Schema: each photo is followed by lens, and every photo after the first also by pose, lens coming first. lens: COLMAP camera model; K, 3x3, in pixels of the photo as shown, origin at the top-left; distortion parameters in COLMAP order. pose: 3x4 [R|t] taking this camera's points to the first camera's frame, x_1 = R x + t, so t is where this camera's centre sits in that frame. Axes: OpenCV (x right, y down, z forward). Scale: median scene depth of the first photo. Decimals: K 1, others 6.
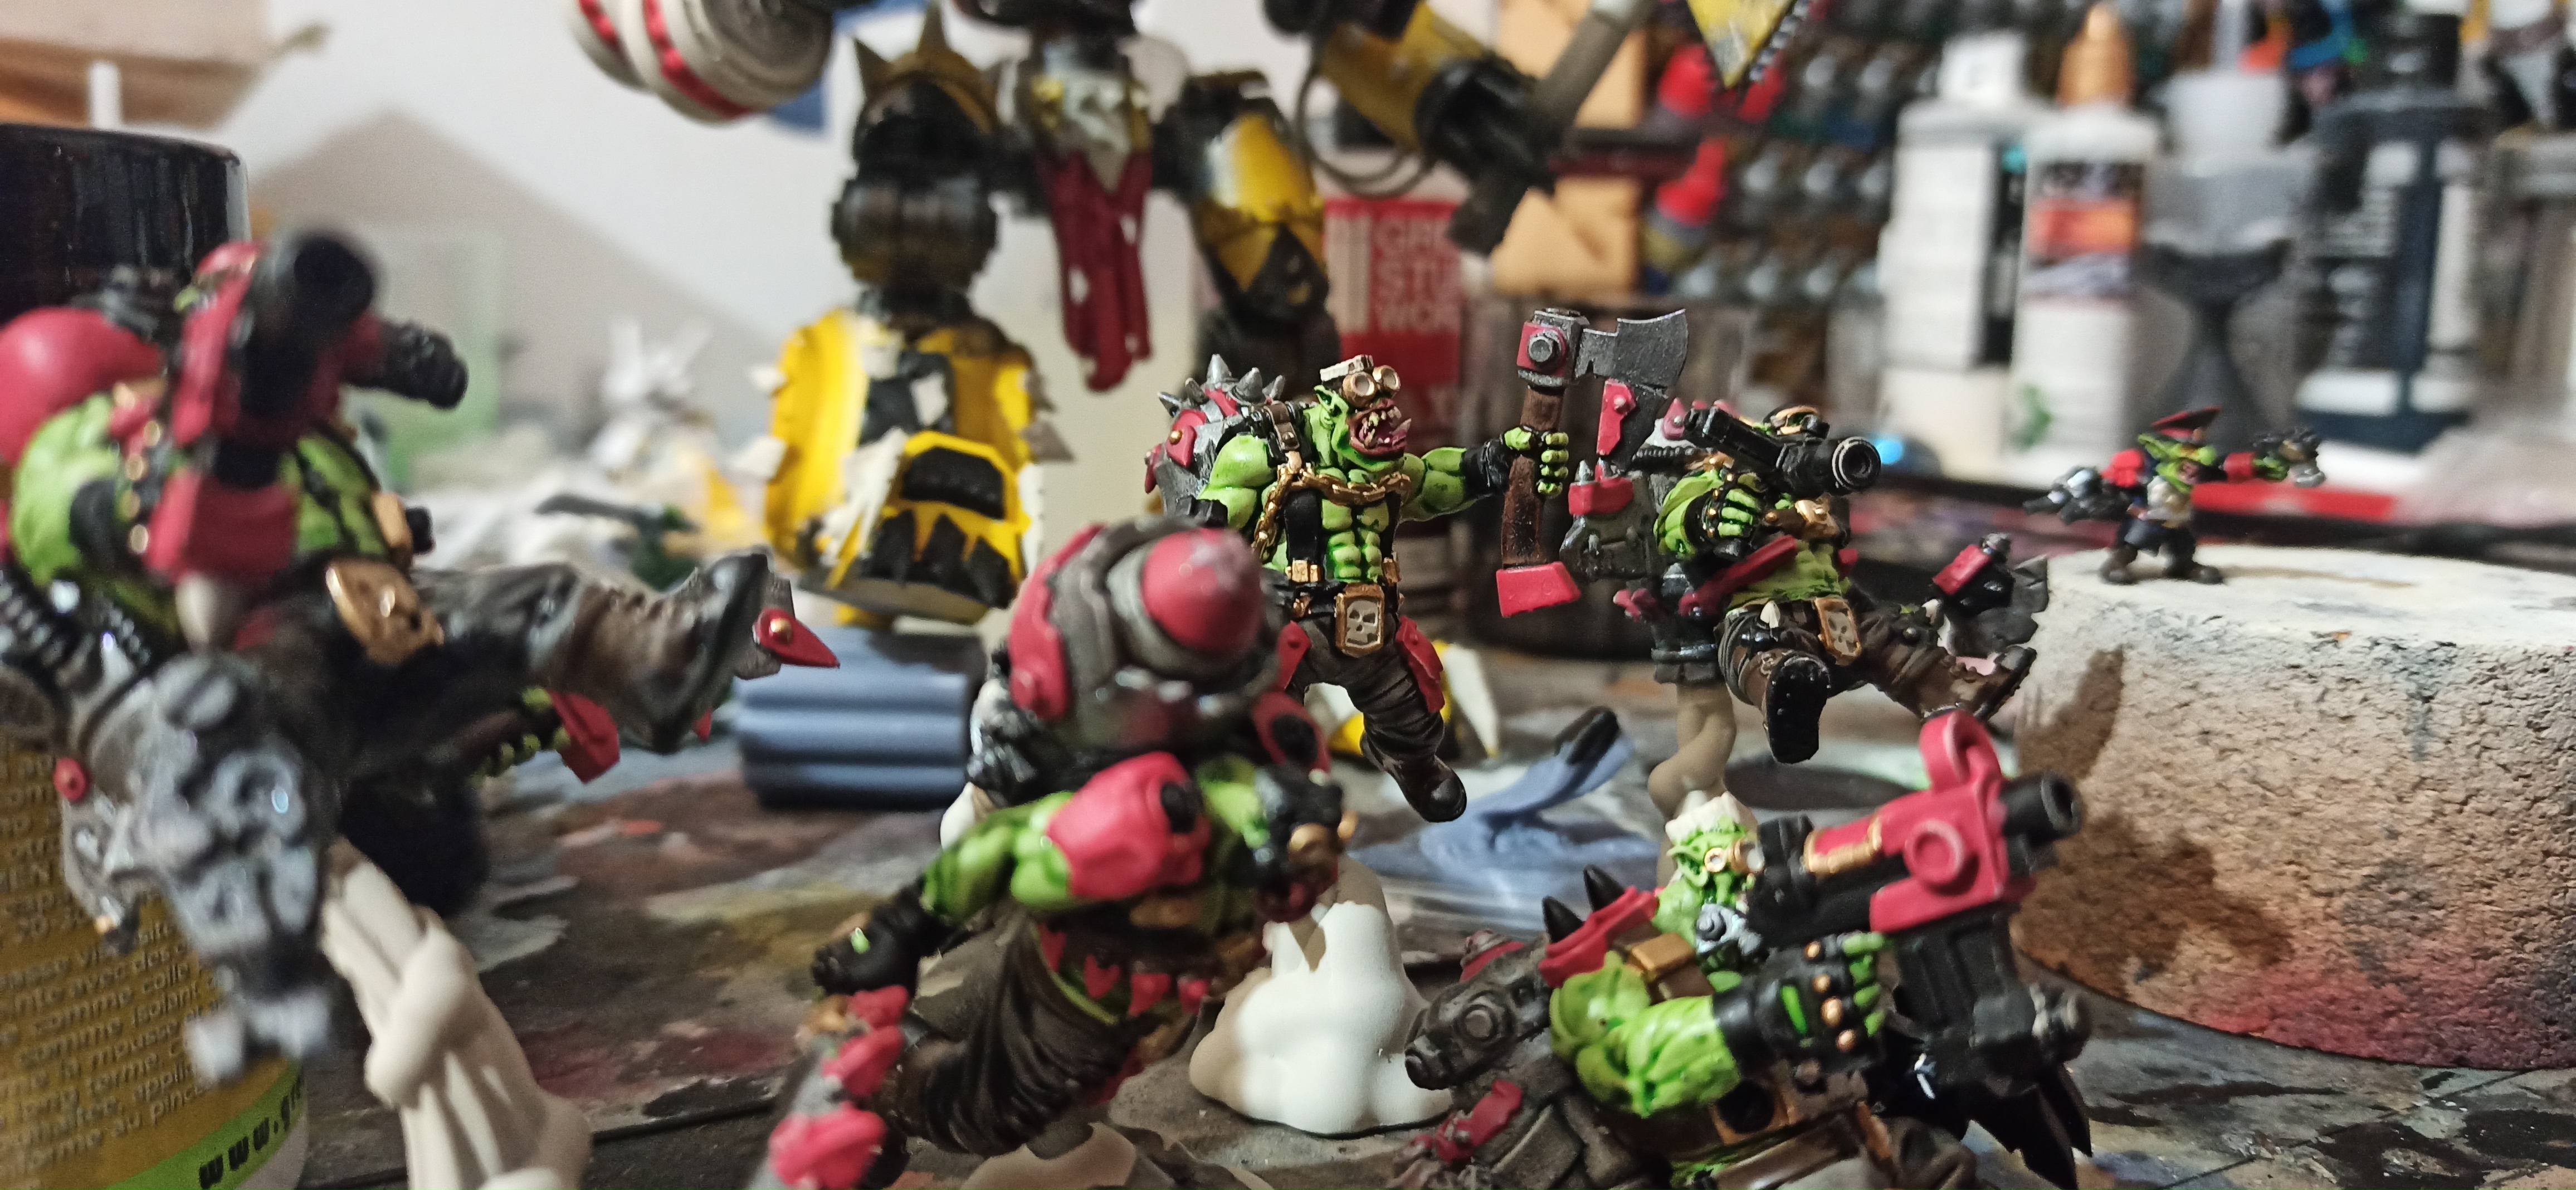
lens RADIAL K [[2047.1, 0, 1288.0], [0, 2047.1, 595.0], [0, 0, 1]] dist [-0.013523, -0.036362]
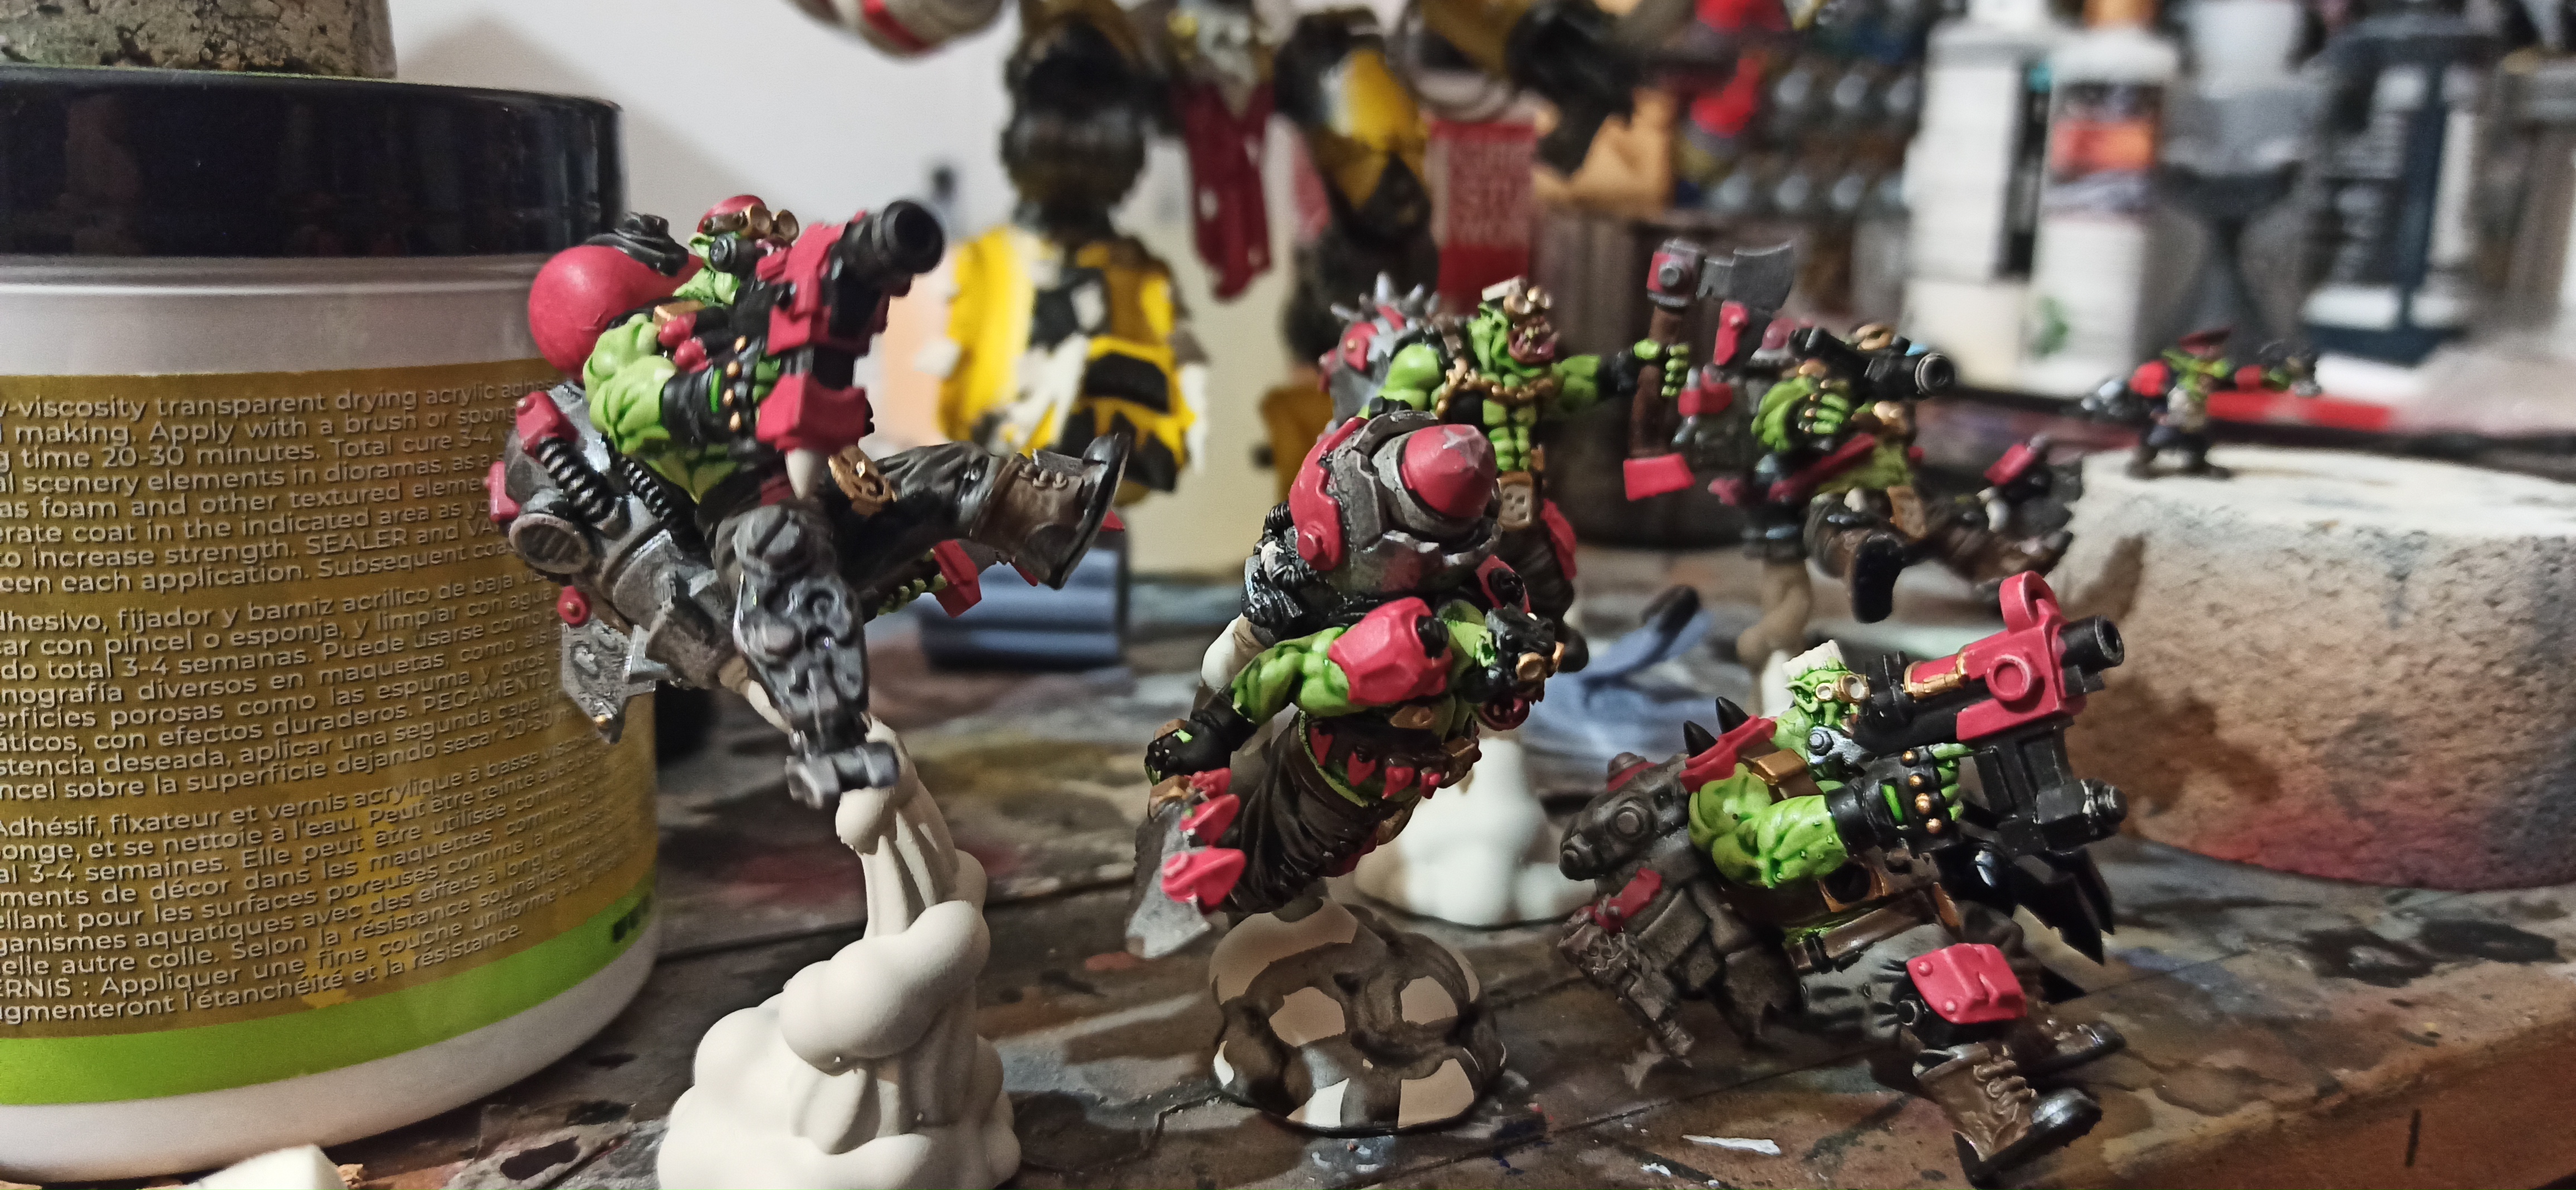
lens RADIAL K [[2047.1, 0, 1288.0], [0, 2047.1, 595.0], [0, 0, 1]] dist [-0.013523, -0.036362]
pose [[0.999954, 0.009624, 0.000558, -0.088972], [-0.009640, 0.998738, 0.049289, 0.008662], [-0.000083, -0.049292, 0.998784, -0.183705]]
